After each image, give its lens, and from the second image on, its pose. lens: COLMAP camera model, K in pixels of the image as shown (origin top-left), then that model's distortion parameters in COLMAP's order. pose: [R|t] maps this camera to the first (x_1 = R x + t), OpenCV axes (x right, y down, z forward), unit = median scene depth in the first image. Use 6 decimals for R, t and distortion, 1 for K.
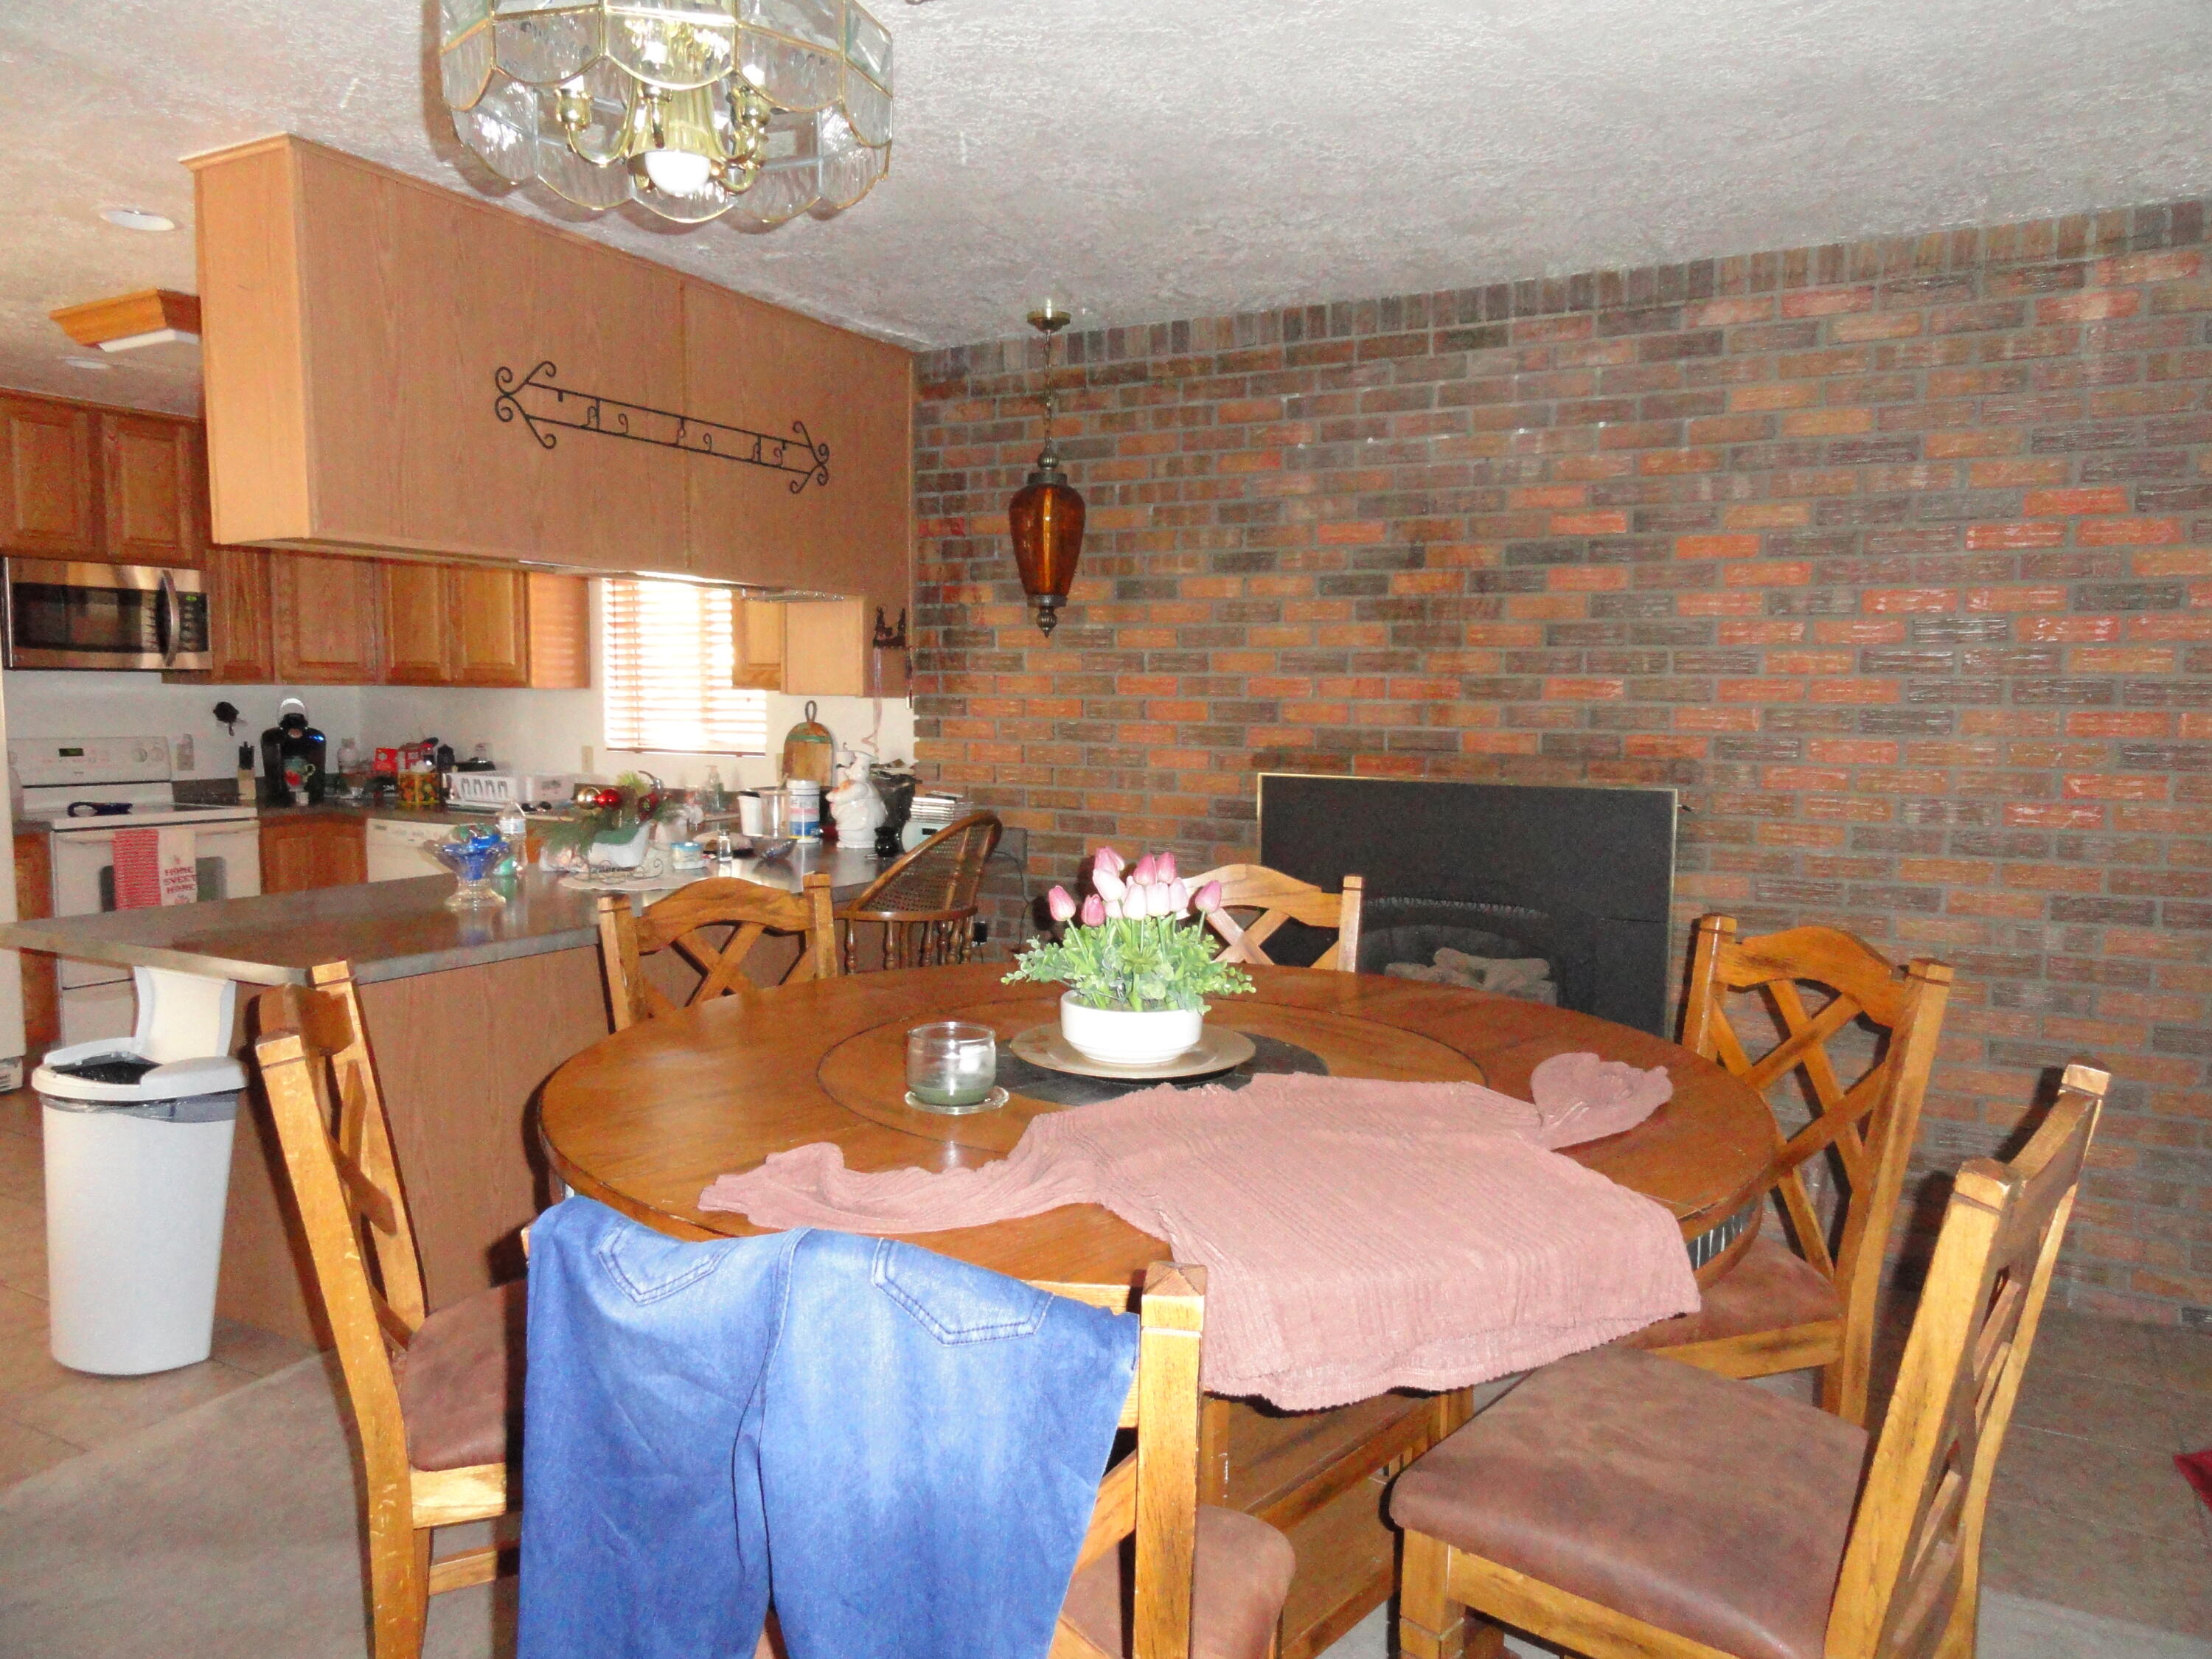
lens RADIAL K [[1538.1, 0, 1103.7], [0, 1538.1, 836.4], [0, 0, 1]] dist [-0.004249, 0.003292]
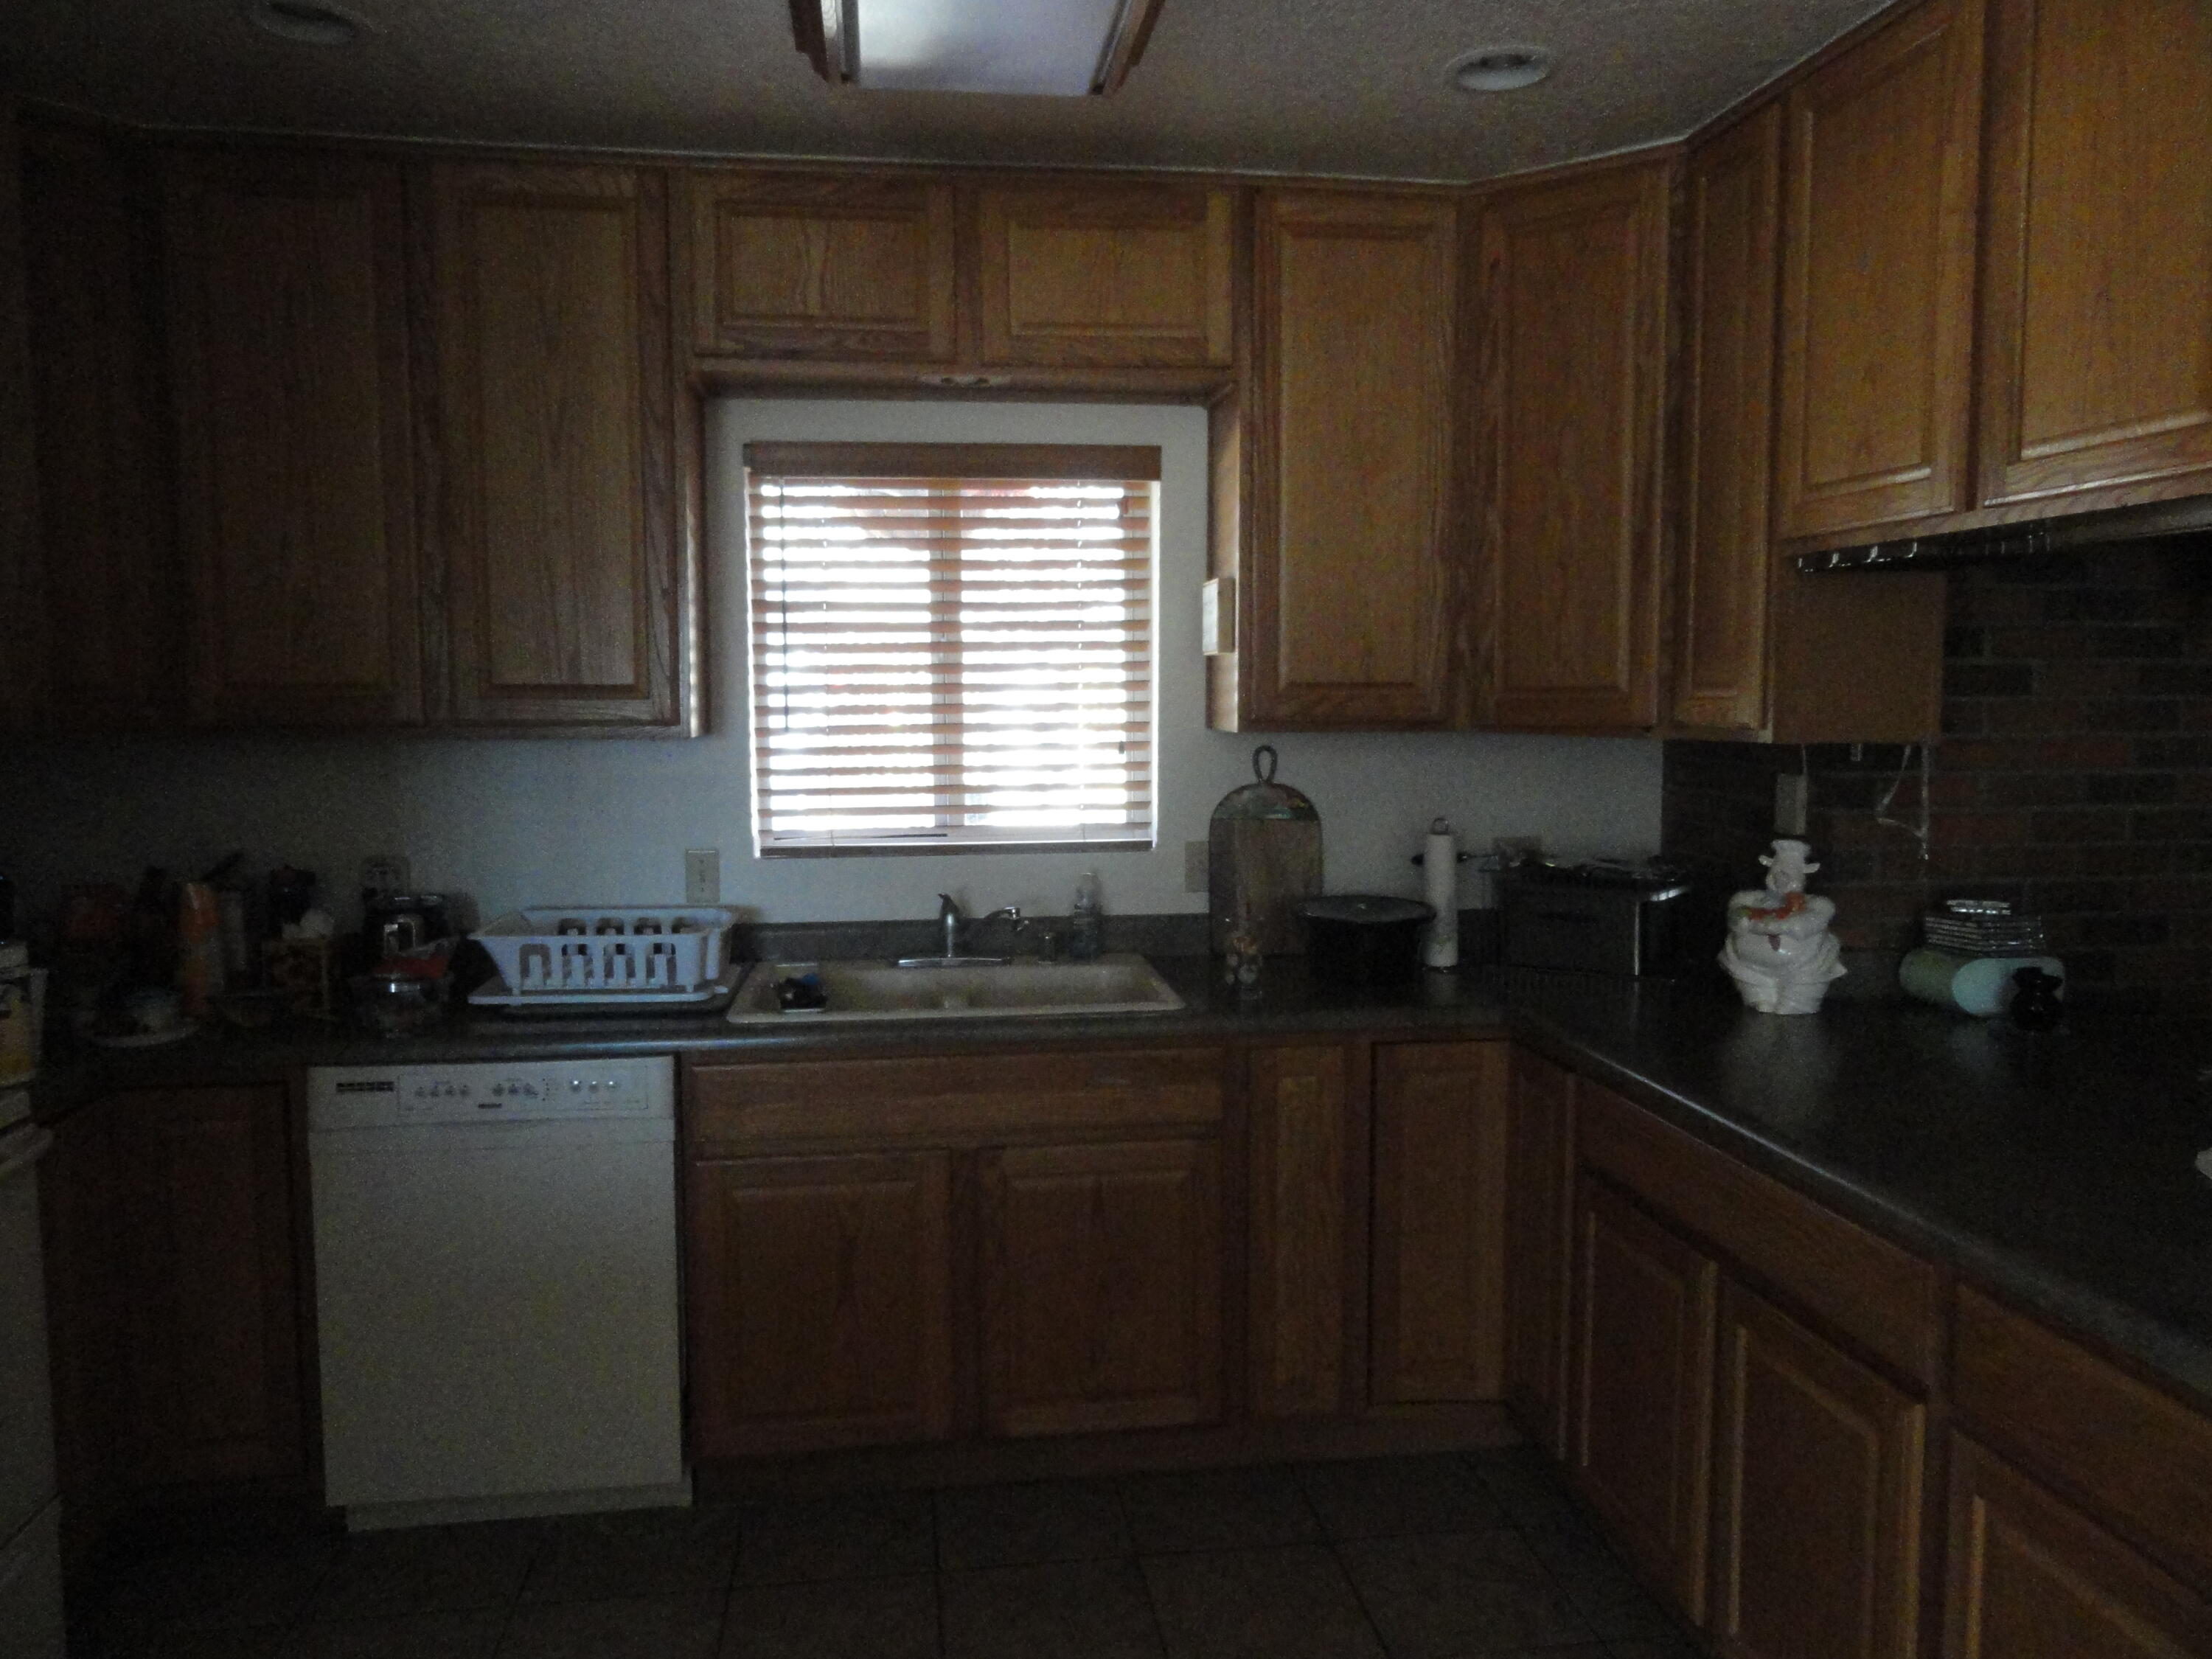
lens RADIAL K [[1538.1, 0, 1107.3], [0, 1538.1, 828.1], [0, 0, 1]] dist [-0.004249, 0.003292]
pose [[0.804747, -0.064033, 0.590154, -0.834742], [0.067933, 0.997568, 0.015604, -0.103088], [-0.589718, 0.027533, 0.807140, 0.837247]]
